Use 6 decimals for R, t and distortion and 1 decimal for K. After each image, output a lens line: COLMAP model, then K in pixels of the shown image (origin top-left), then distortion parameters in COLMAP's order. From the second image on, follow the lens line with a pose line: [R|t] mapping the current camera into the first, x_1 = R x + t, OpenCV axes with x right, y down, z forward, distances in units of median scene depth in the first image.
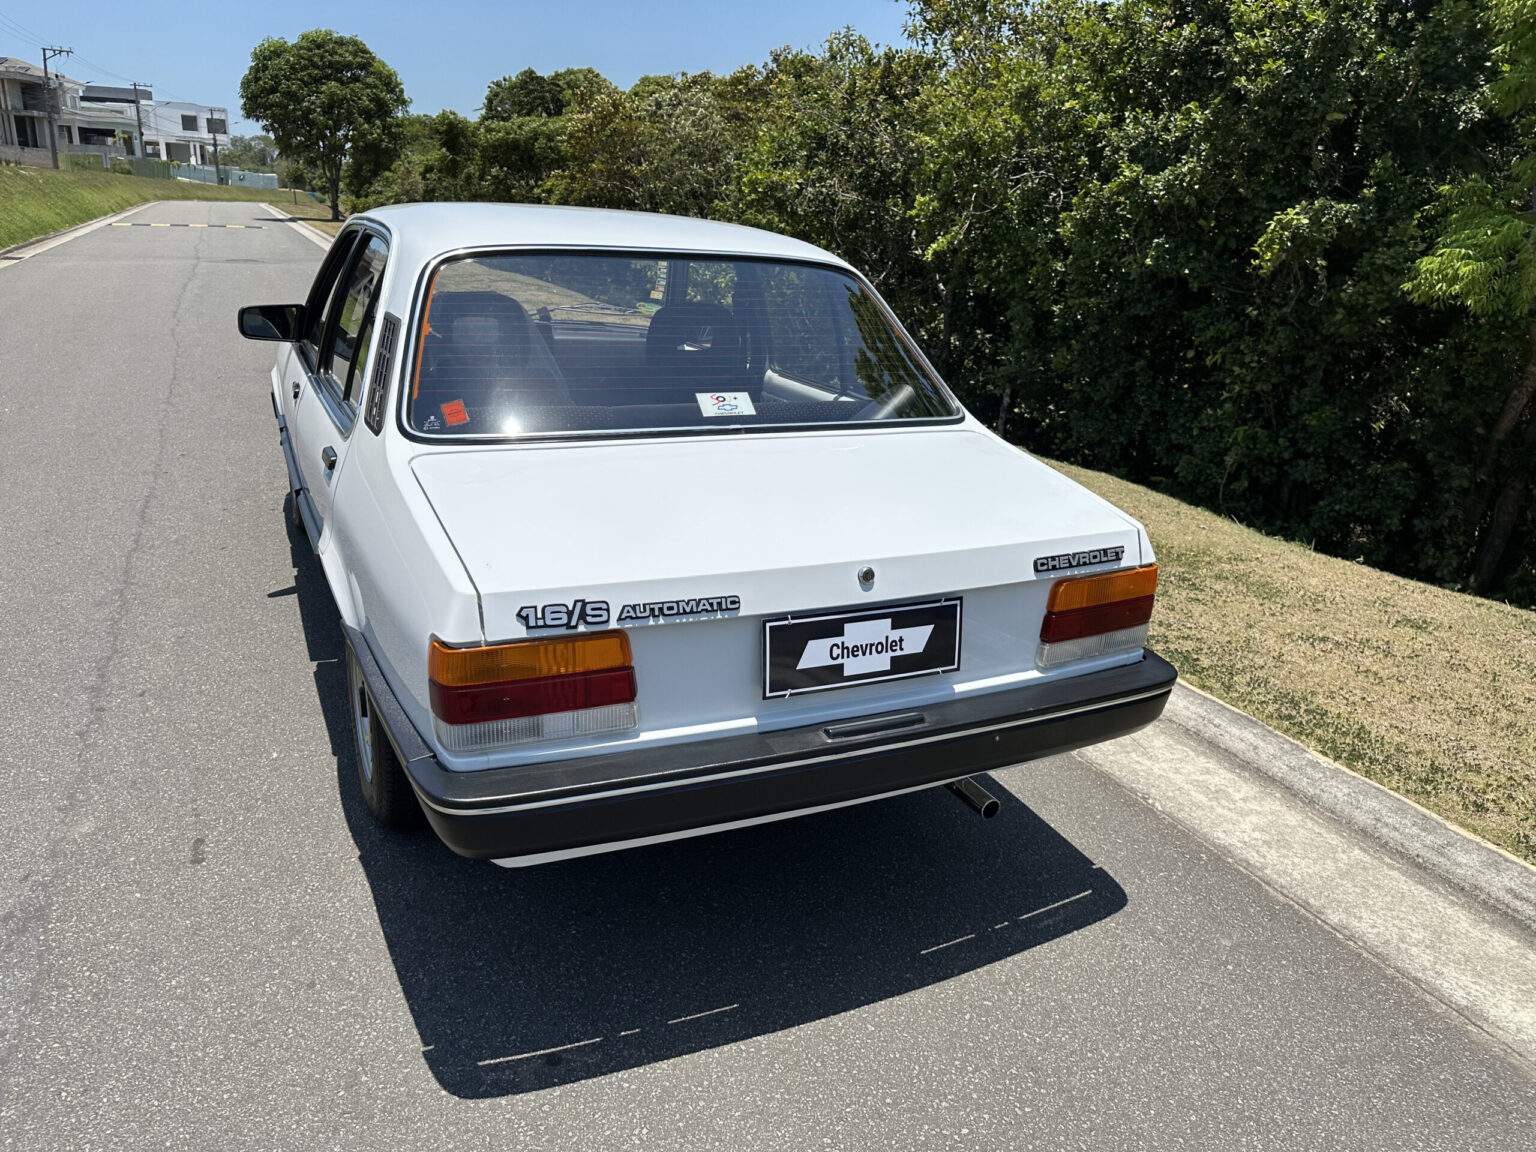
lens RADIAL K [[1089.5, 0, 770.0], [0, 1089.5, 588.8], [0, 0, 1]] dist [0.027080, -0.046366]
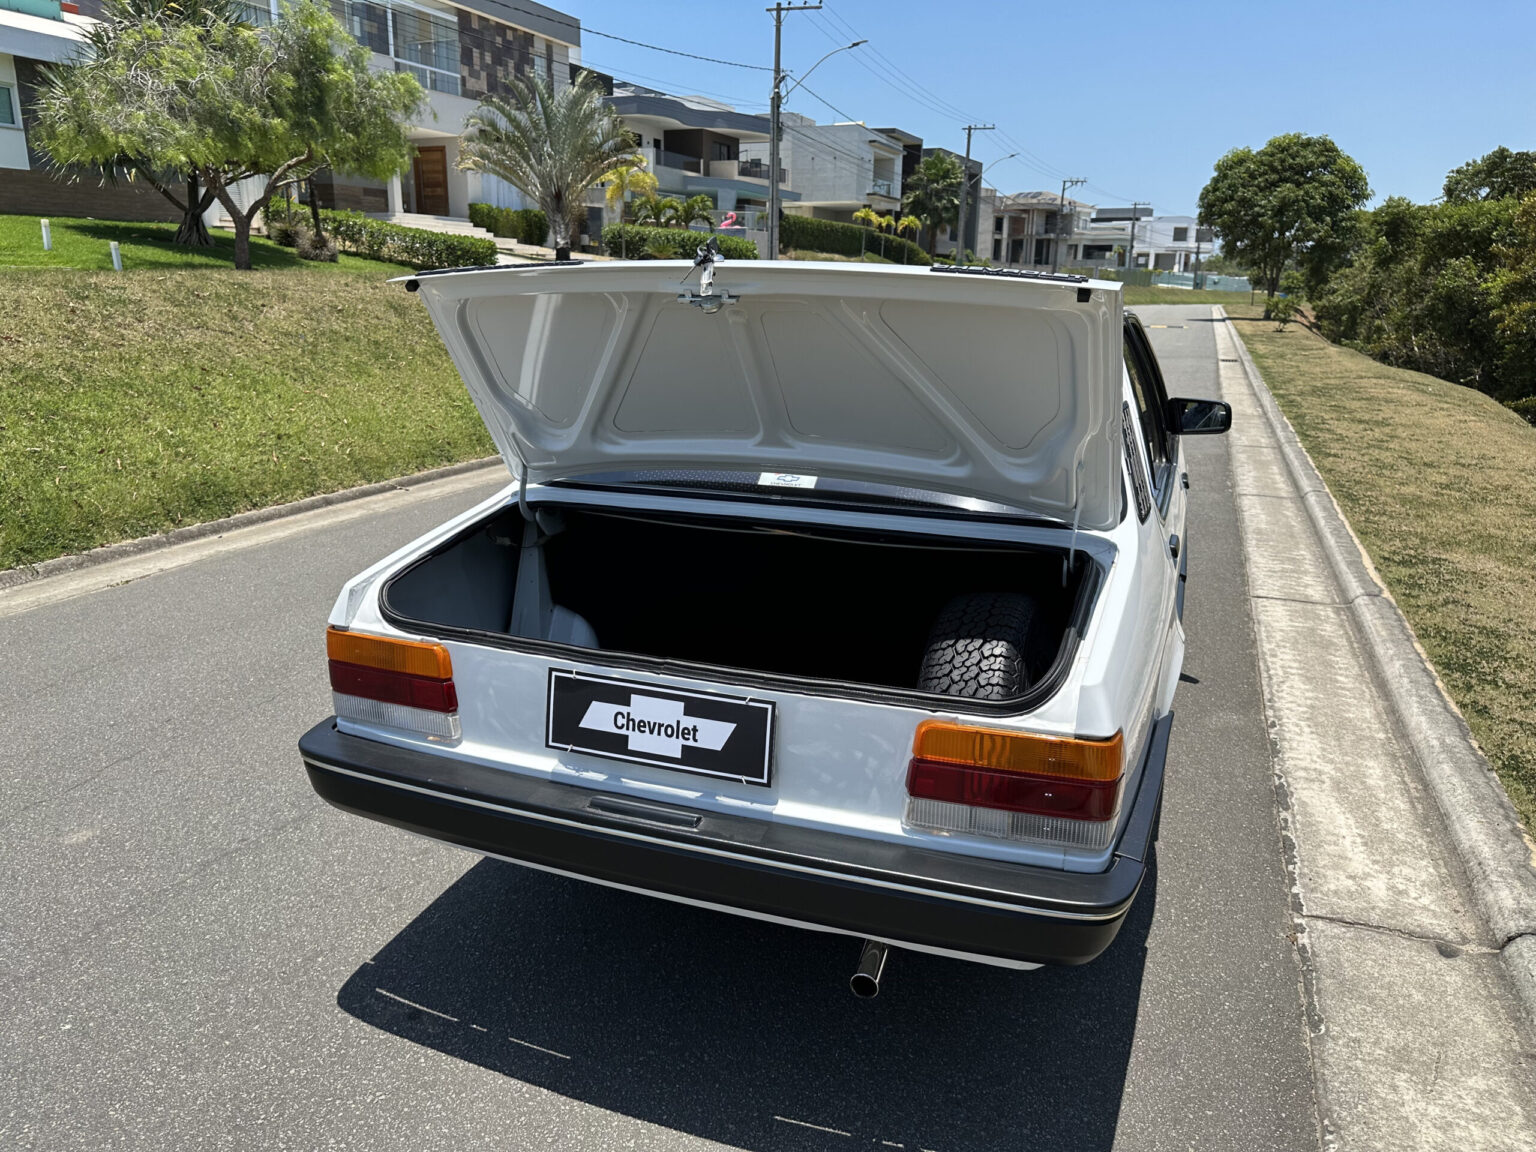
lens RADIAL K [[1089.5, 0, 775.6], [0, 1089.5, 589.3], [0, 0, 1]] dist [0.027080, -0.046366]
pose [[0.688532, 0.150873, -0.709338, 0.790903], [-0.210495, 0.977588, 0.003608, -0.084517], [0.693985, 0.146828, 0.704859, 0.388912]]
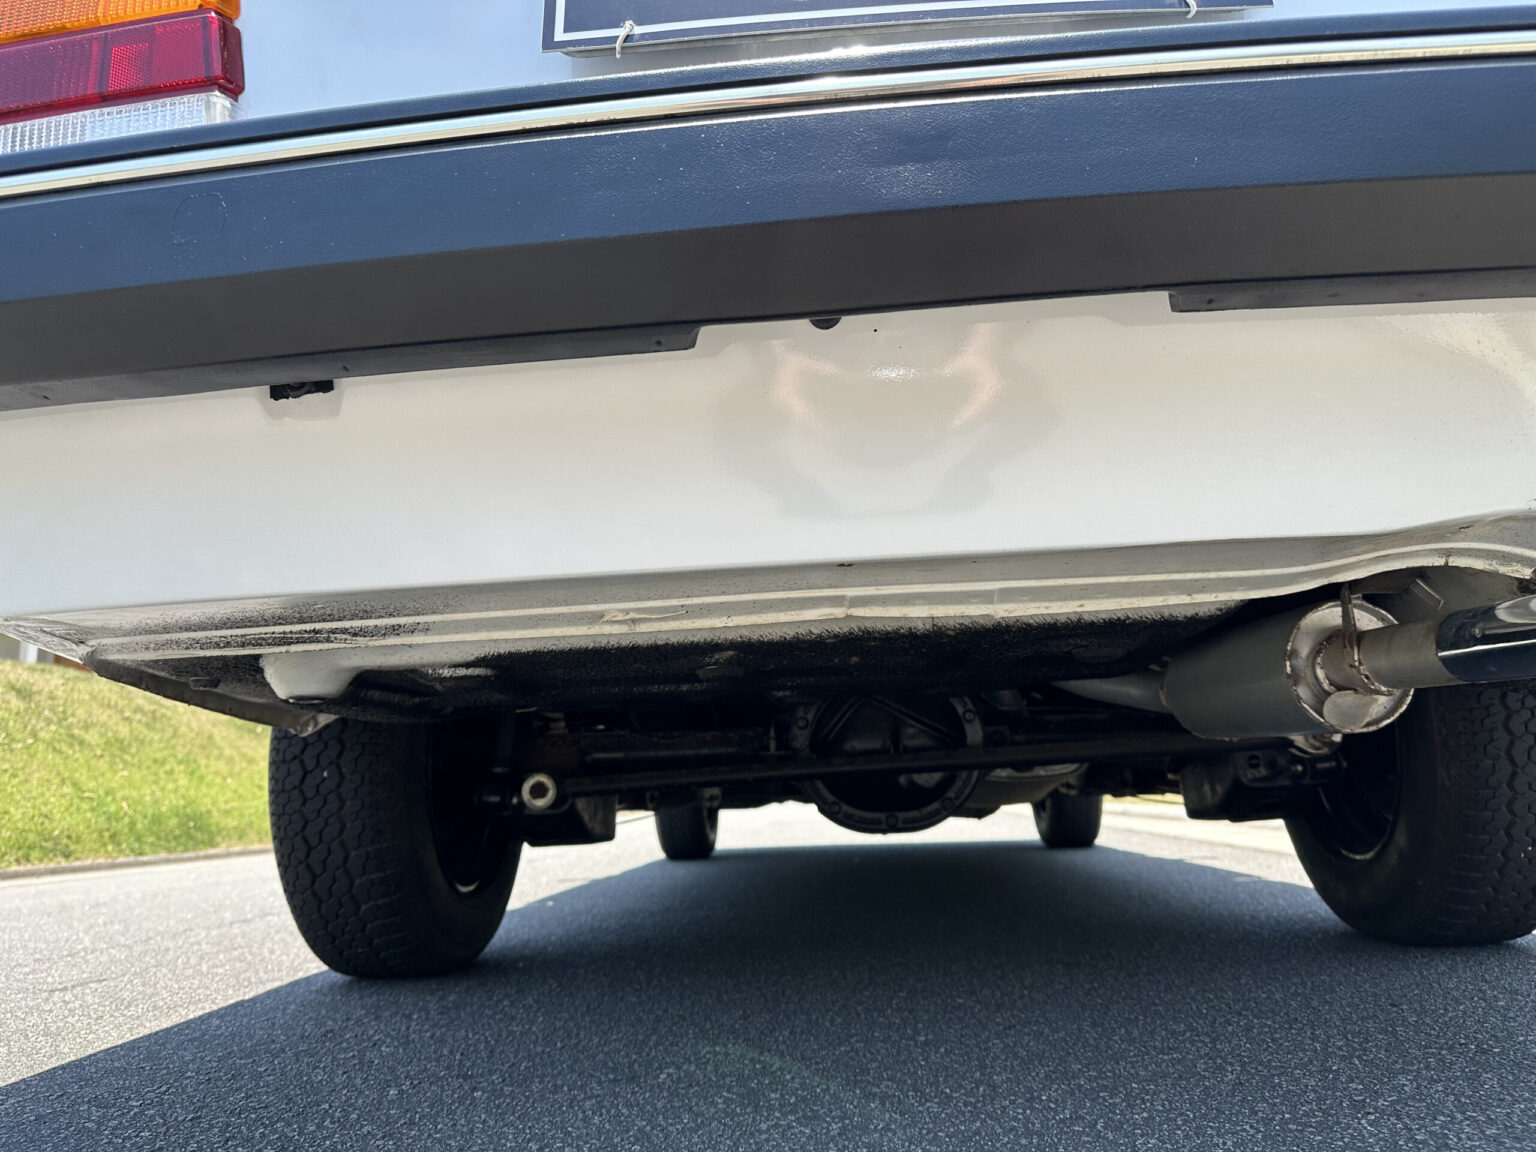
lens RADIAL K [[1089.5, 0, 756.2], [0, 1089.5, 589.1], [0, 0, 1]] dist [0.027080, -0.046366]
pose [[0.852813, -0.181531, -0.489650, 0.169082], [-0.091947, 0.870793, -0.482976, 0.384403], [0.514058, 0.456910, 0.725932, 0.833433]]
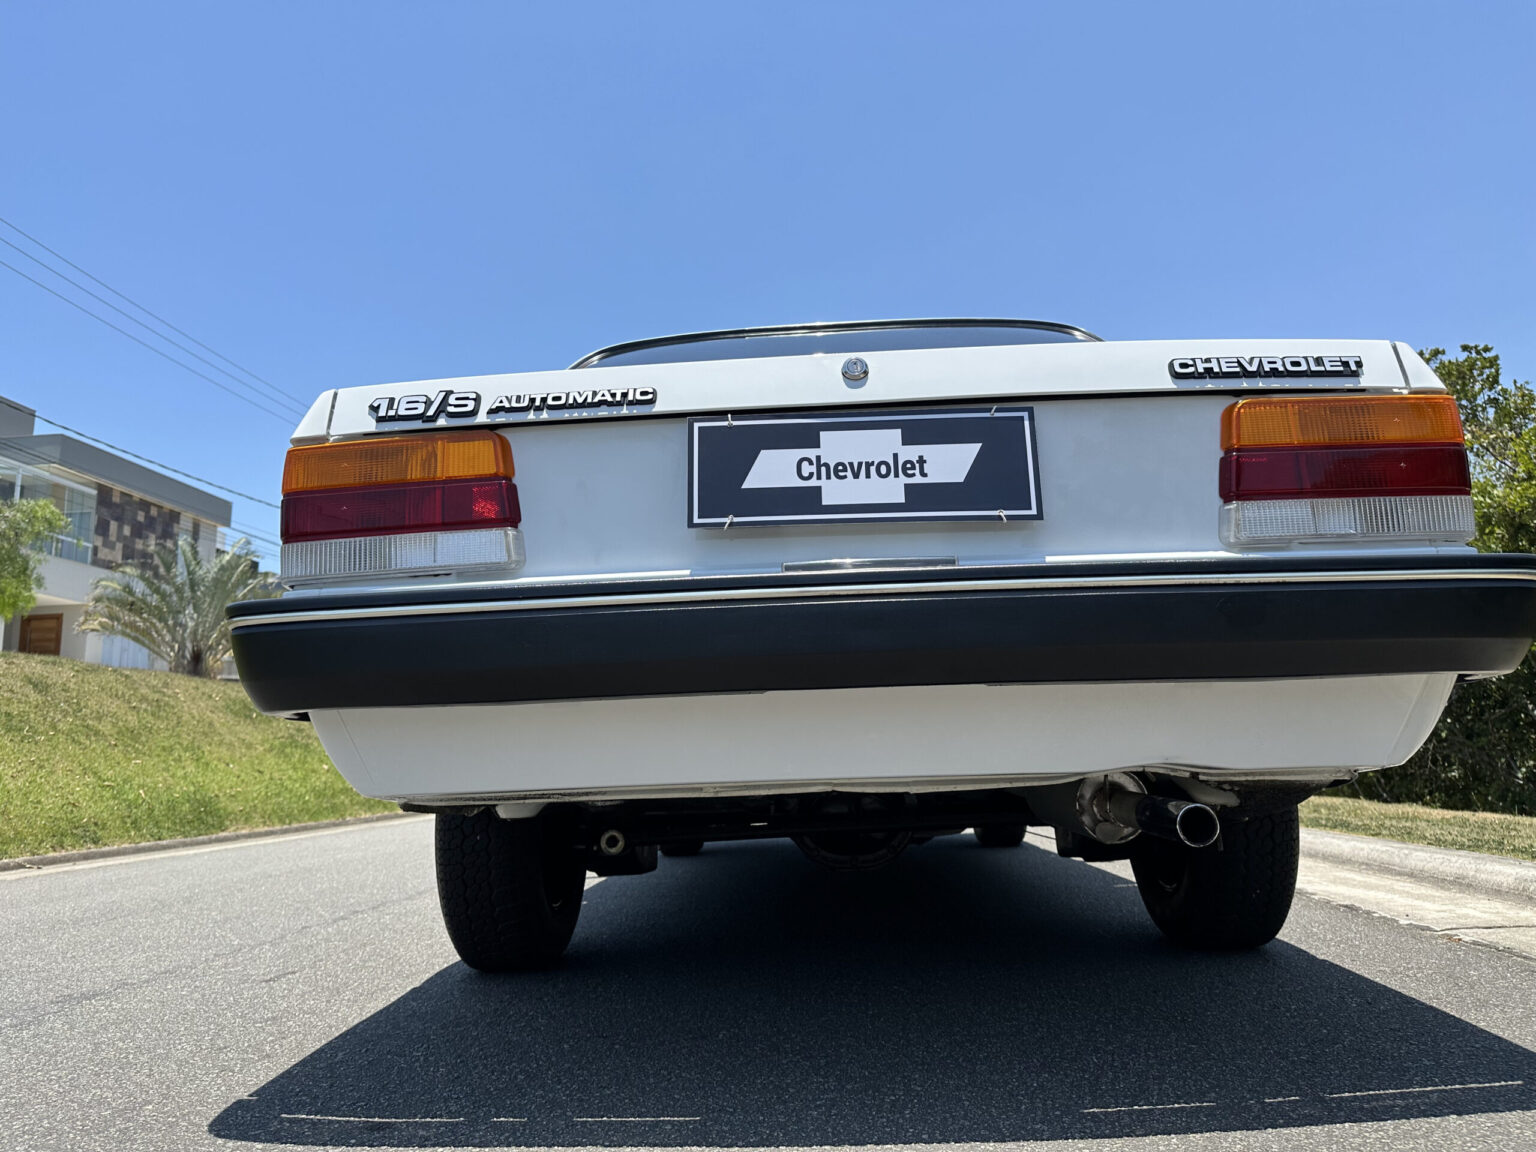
lens RADIAL K [[1089.5, 0, 770.9], [0, 1089.5, 587.2], [0, 0, 1]] dist [0.027080, -0.046366]
pose [[0.876422, -0.157733, -0.454979, 0.326202], [-0.081542, 0.882576, -0.463045, 0.423569], [0.474591, 0.442923, 0.760647, 0.491362]]
